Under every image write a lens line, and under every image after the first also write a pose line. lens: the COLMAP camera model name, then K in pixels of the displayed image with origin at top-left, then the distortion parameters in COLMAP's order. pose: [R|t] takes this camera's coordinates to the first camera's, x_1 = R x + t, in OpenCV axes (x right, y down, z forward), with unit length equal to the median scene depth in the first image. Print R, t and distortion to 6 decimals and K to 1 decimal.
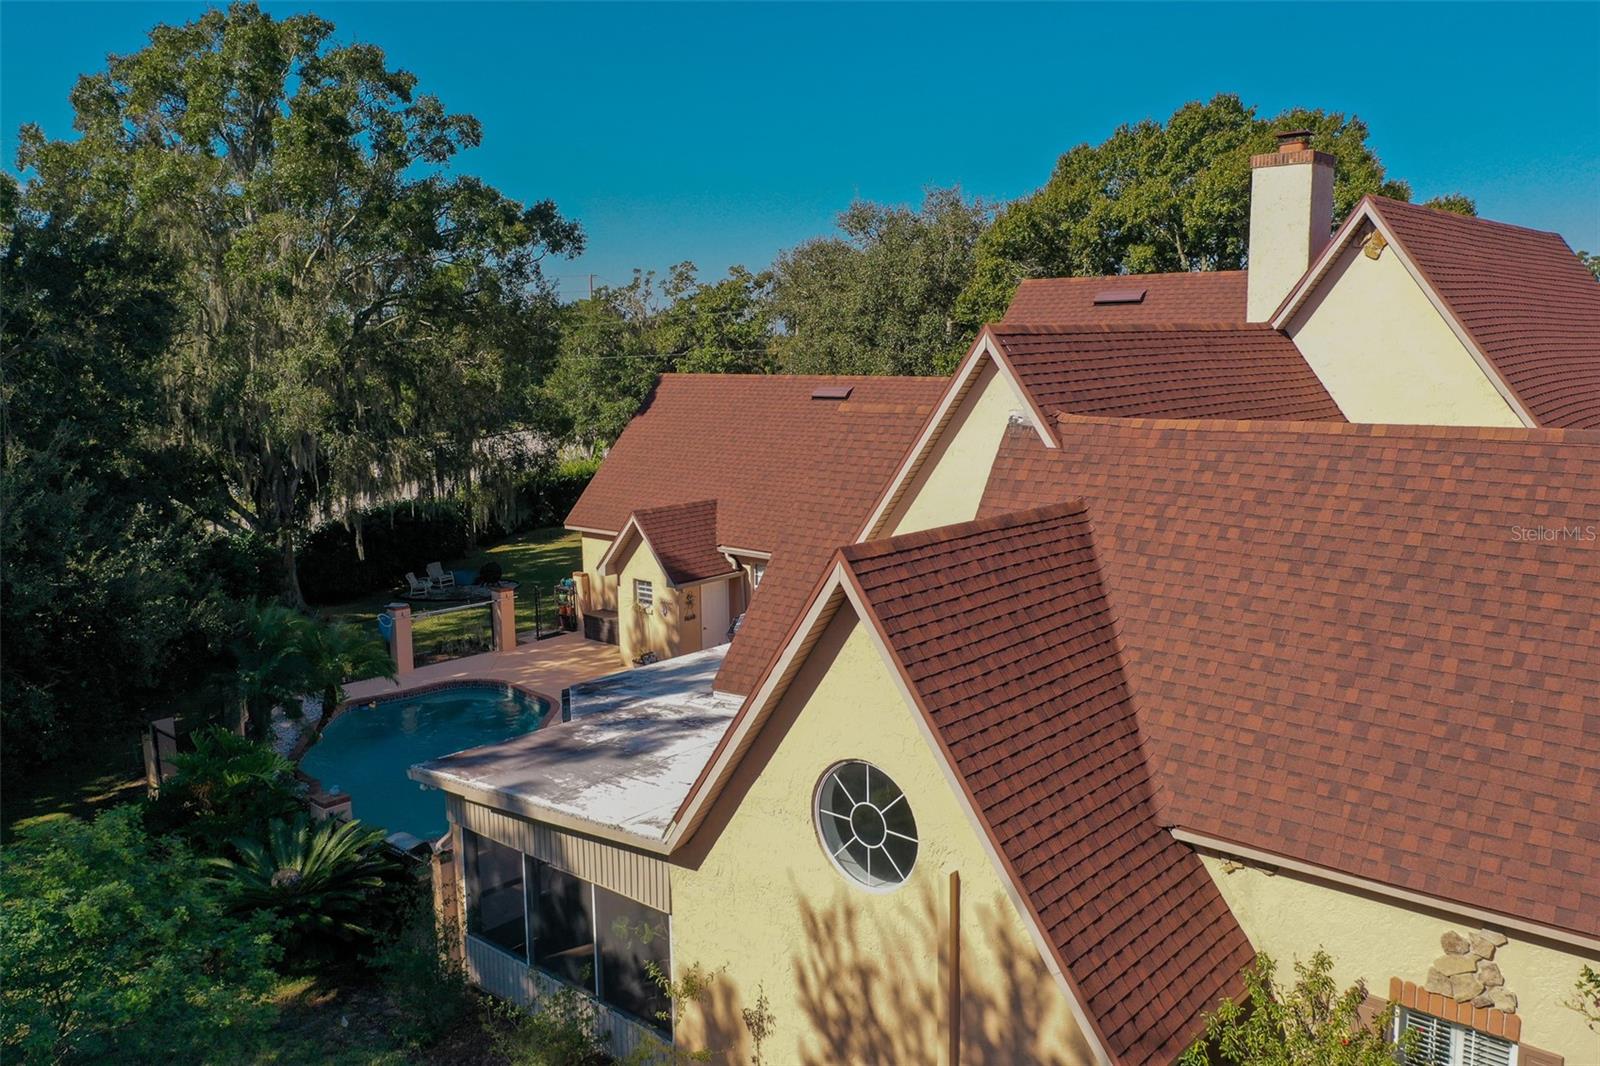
lens RADIAL K [[1260.5, 0, 800.0], [0, 1260.5, 533.0], [0, 0, 1]] dist [-0.002041, 0.006065]
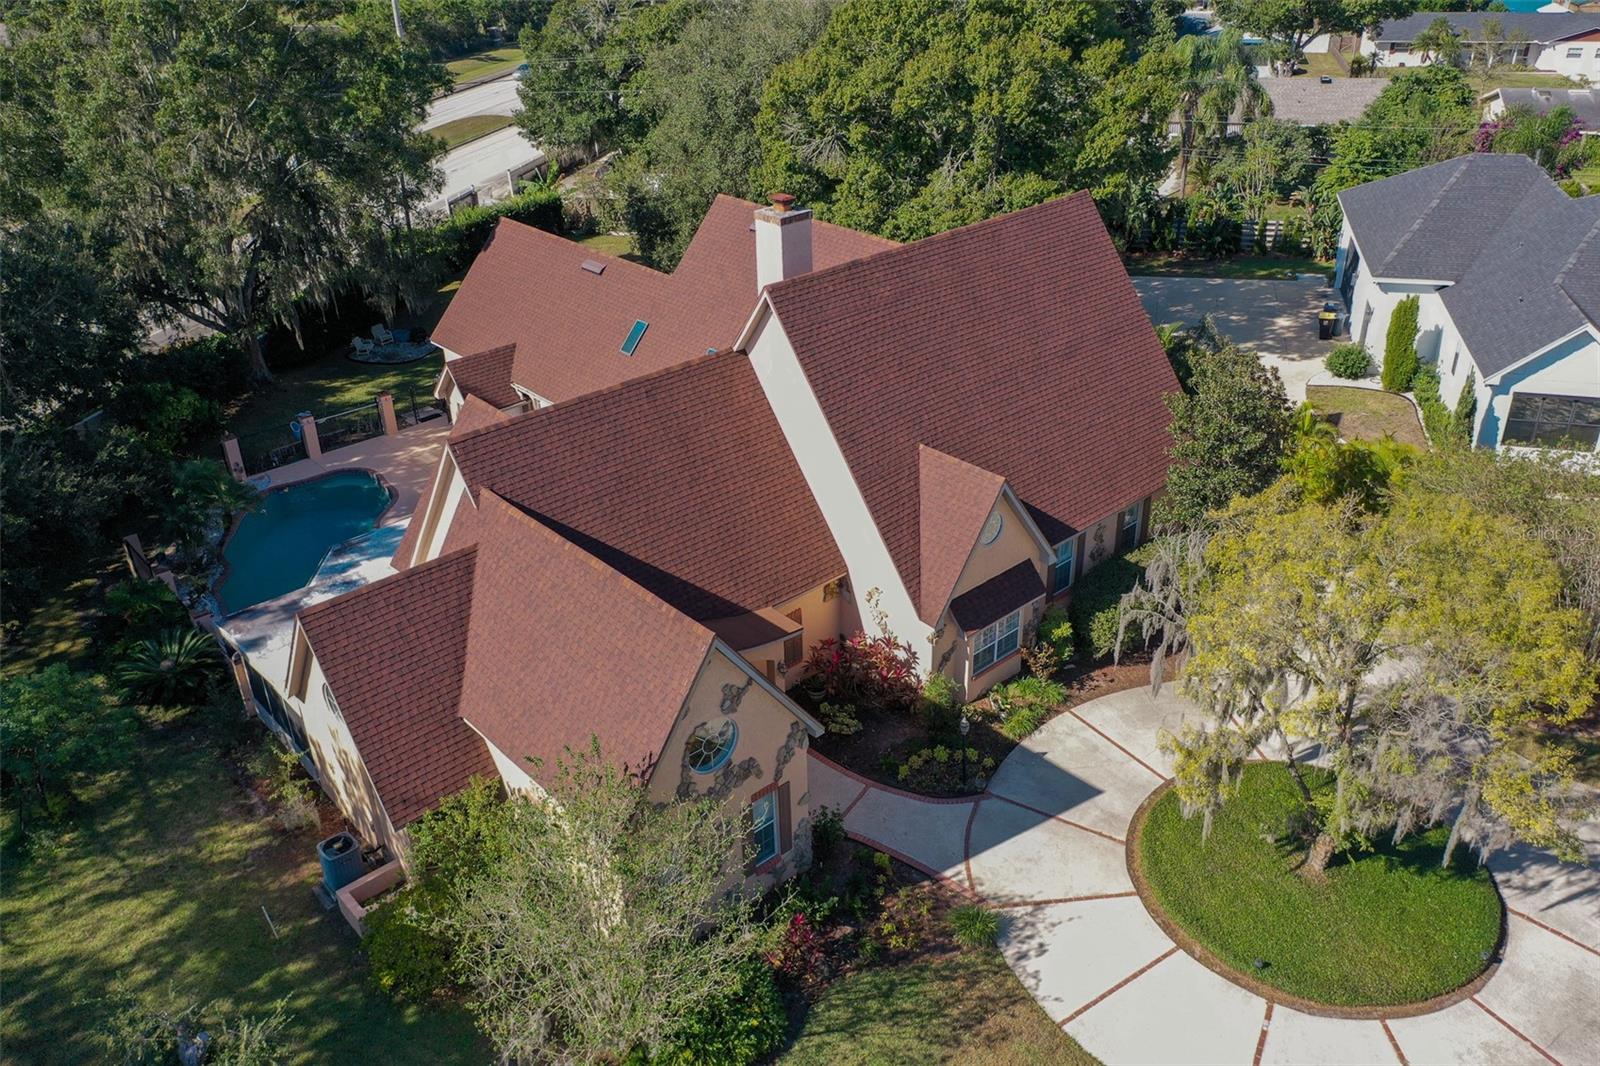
lens RADIAL K [[1260.5, 0, 800.0], [0, 1260.5, 533.0], [0, 0, 1]] dist [-0.002041, 0.006065]
pose [[0.994401, 0.040304, -0.097685, 0.406484], [-0.004505, 0.939736, 0.341872, -0.319580], [0.105577, -0.339518, 0.934656, -0.360141]]
